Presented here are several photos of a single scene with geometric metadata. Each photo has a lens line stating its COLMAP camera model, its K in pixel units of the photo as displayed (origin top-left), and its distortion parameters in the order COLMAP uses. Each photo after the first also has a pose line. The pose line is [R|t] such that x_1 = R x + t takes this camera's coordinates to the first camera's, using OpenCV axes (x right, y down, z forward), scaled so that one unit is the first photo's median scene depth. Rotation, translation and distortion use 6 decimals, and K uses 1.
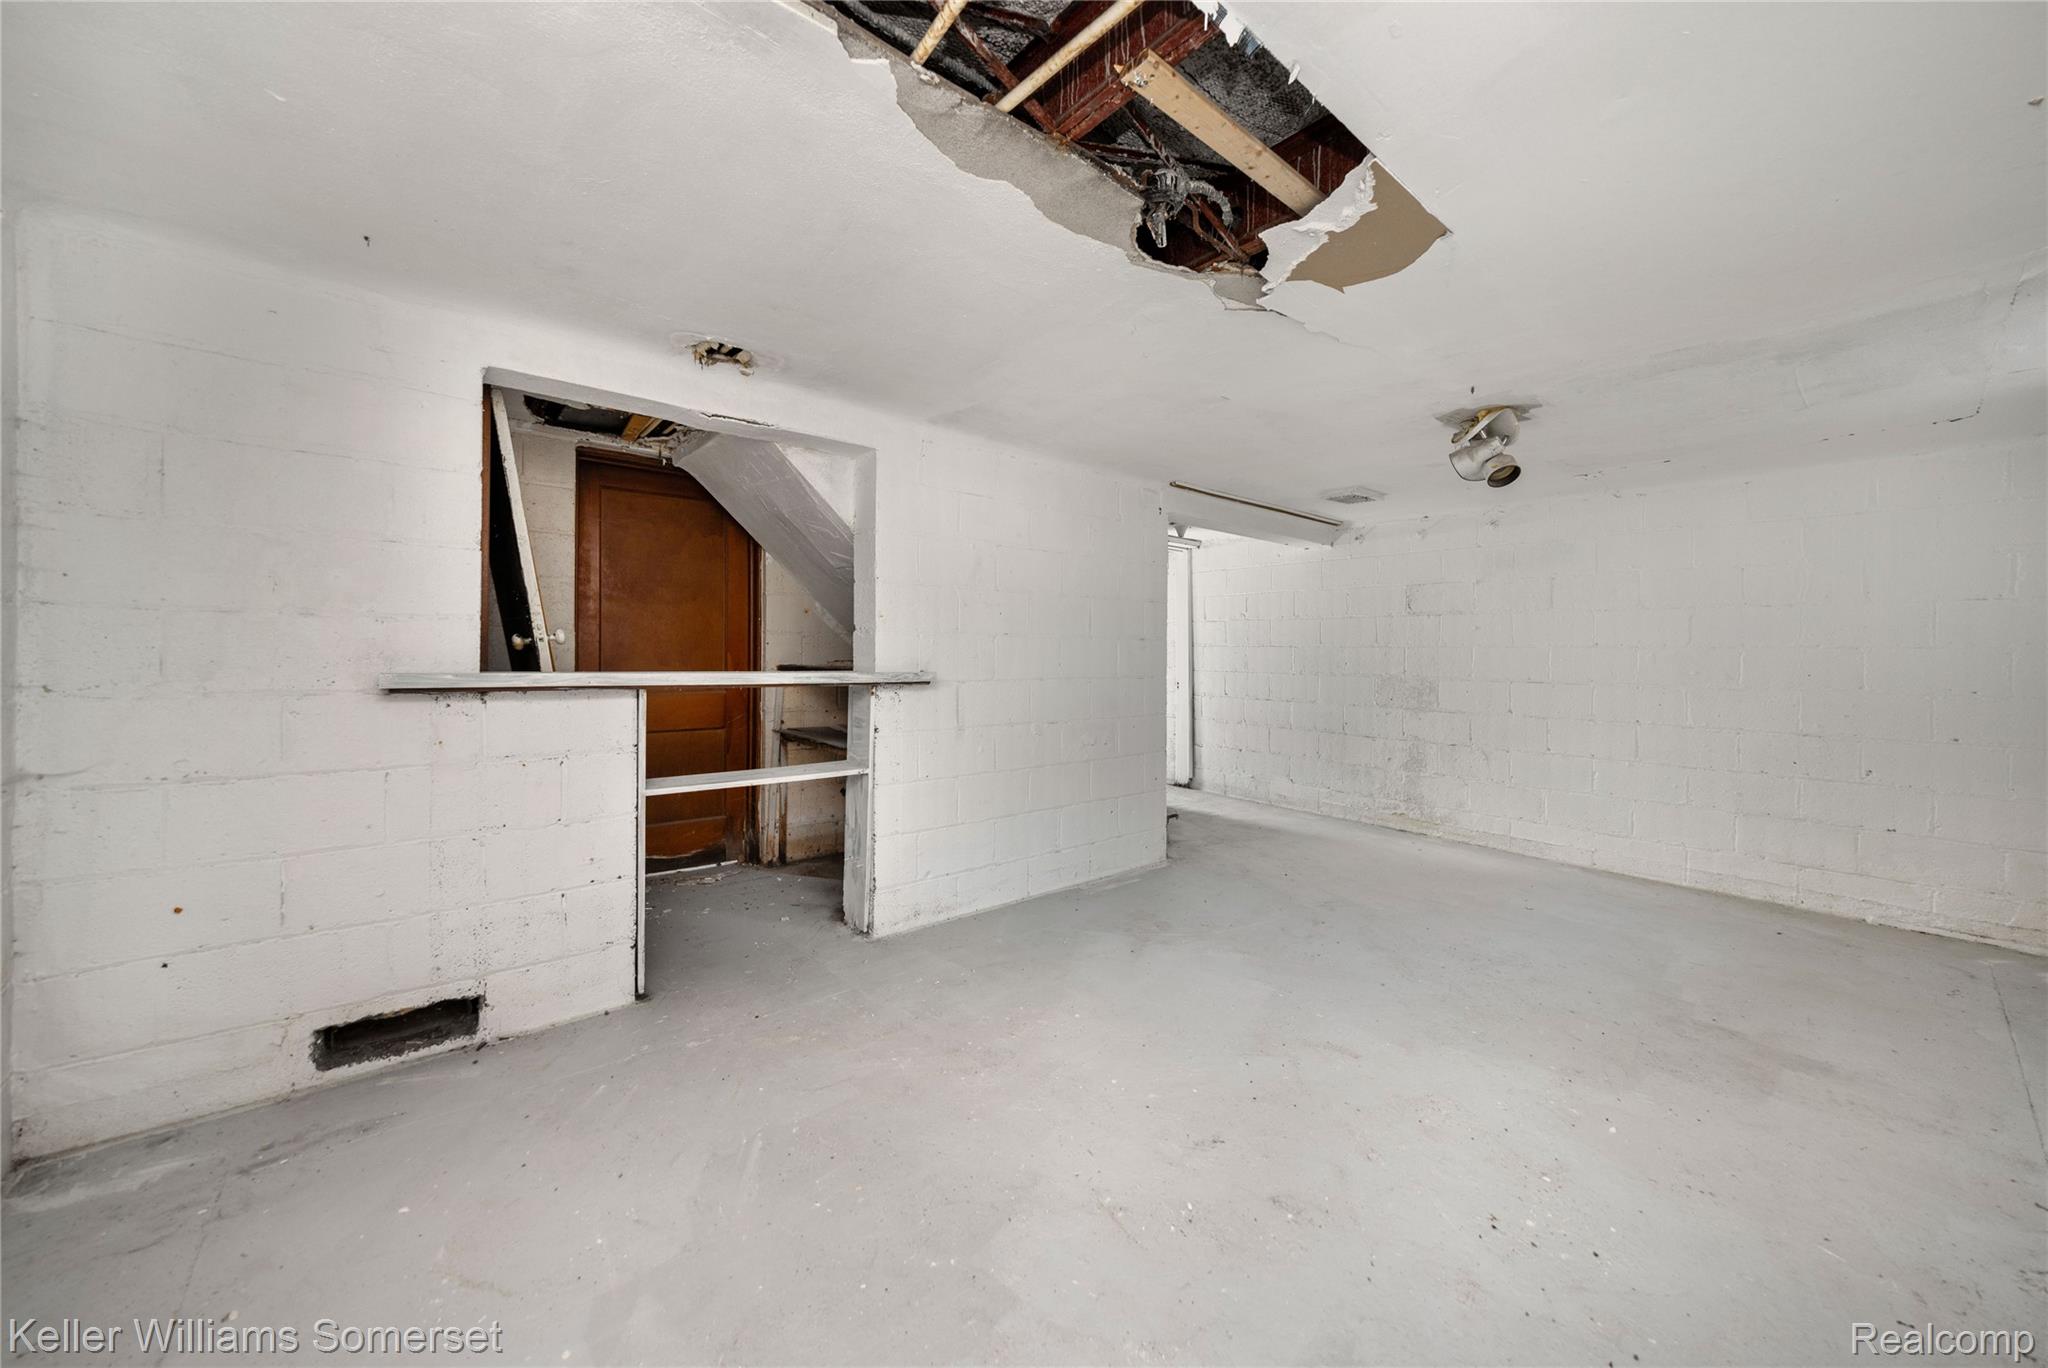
lens RADIAL K [[712.1, 0, 1041.4], [0, 712.1, 668.9], [0, 0, 1]] dist [0.002062, -0.000142]
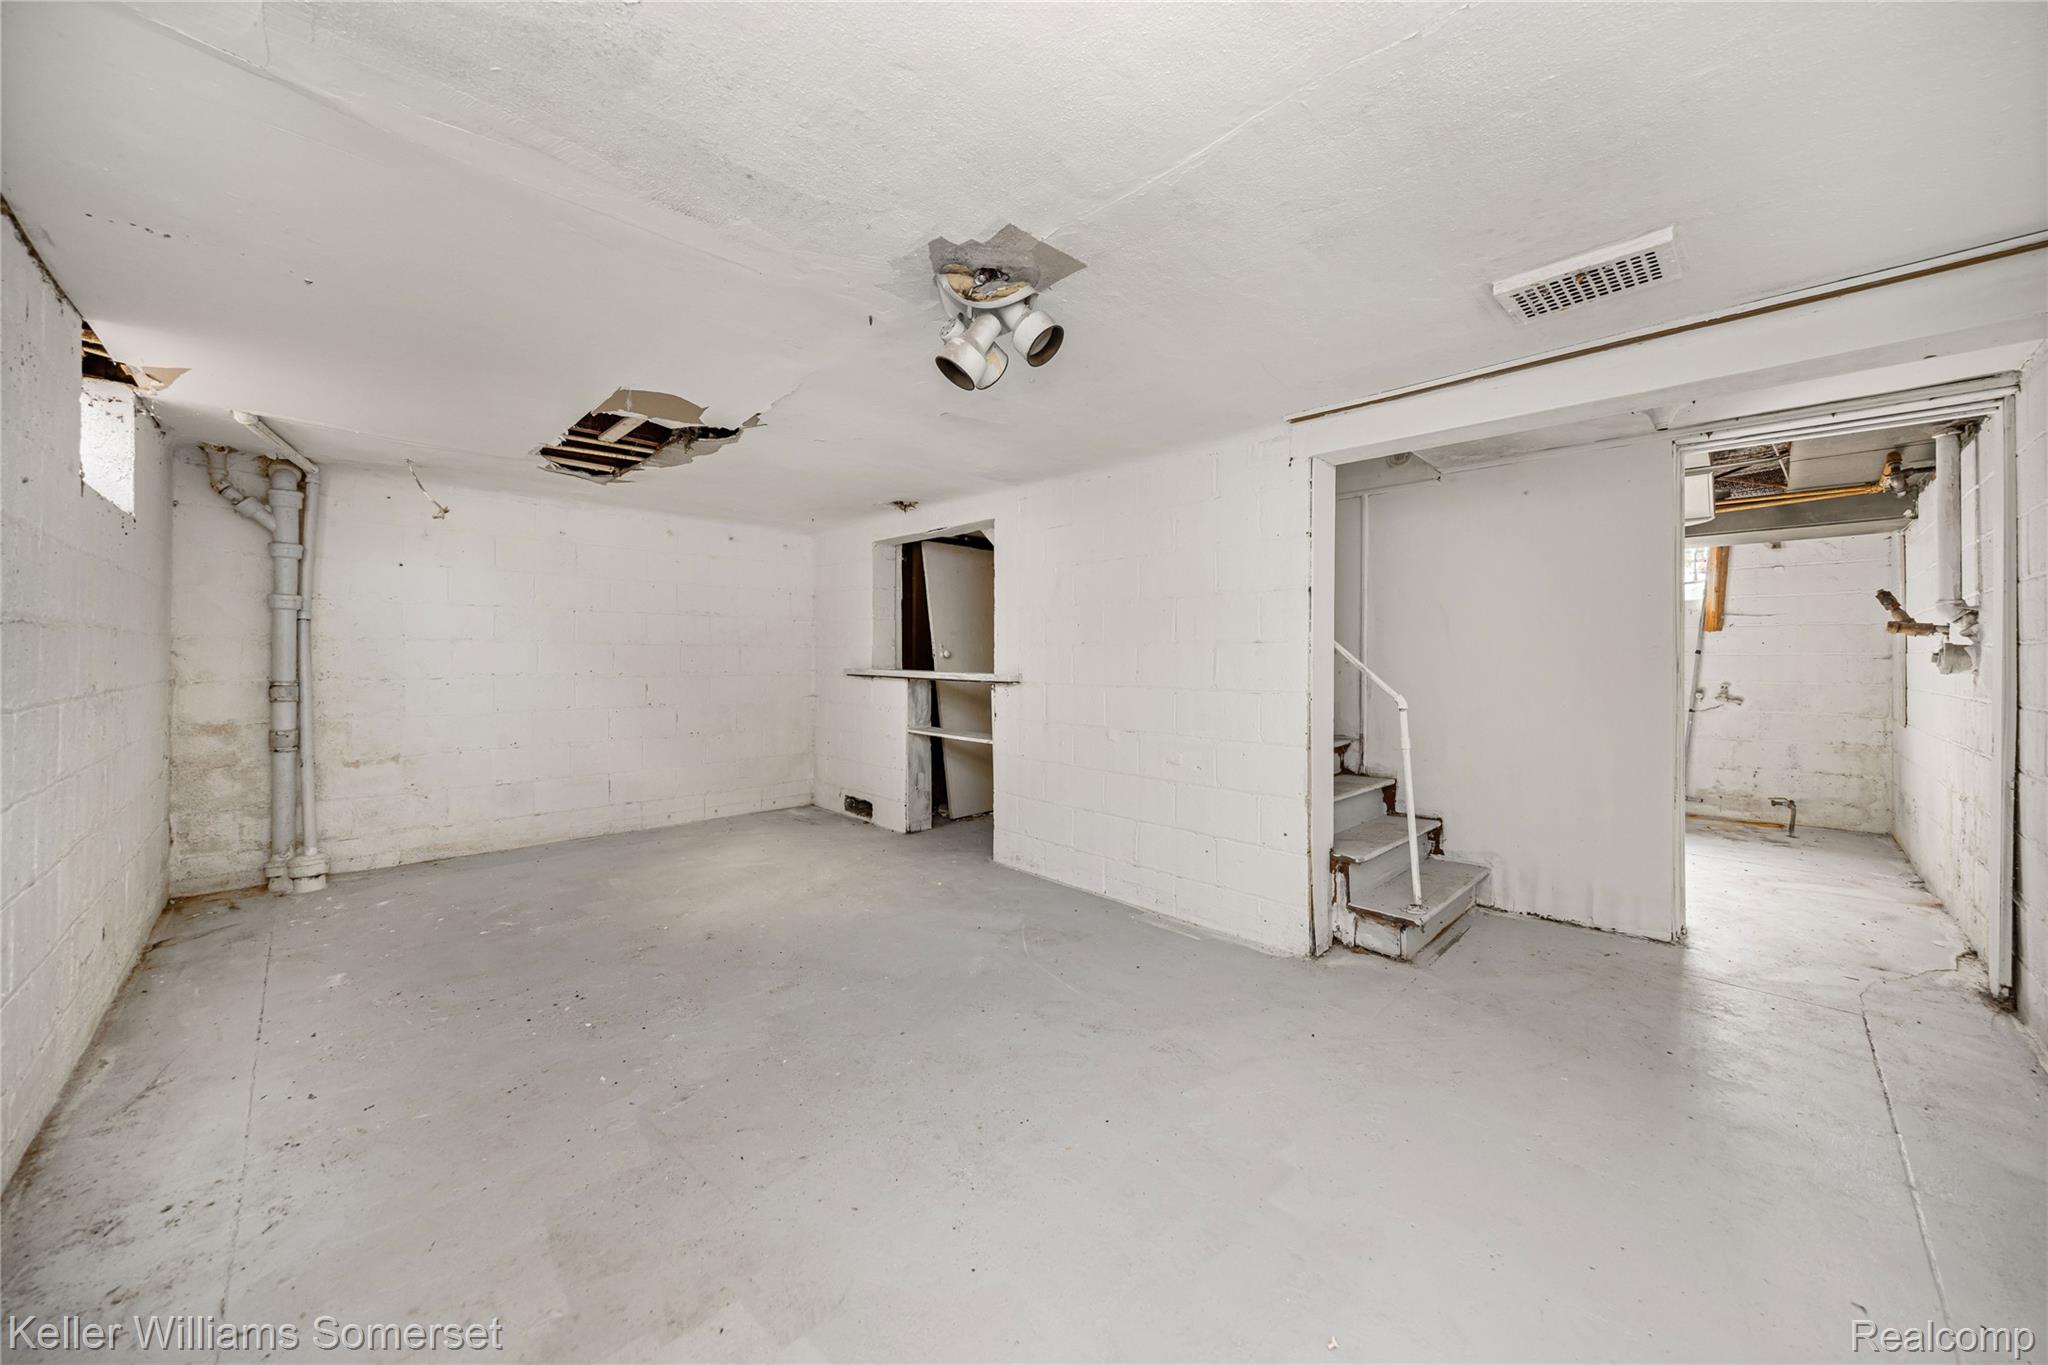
lens RADIAL K [[712.1, 0, 1041.4], [0, 712.1, 667.4], [0, 0, 1]] dist [0.002062, -0.000142]
pose [[0.102740, -0.012282, -0.994632, 1.522424], [-0.037791, 0.999154, -0.016242, 0.016181], [0.993990, 0.039257, 0.102189, 1.197387]]
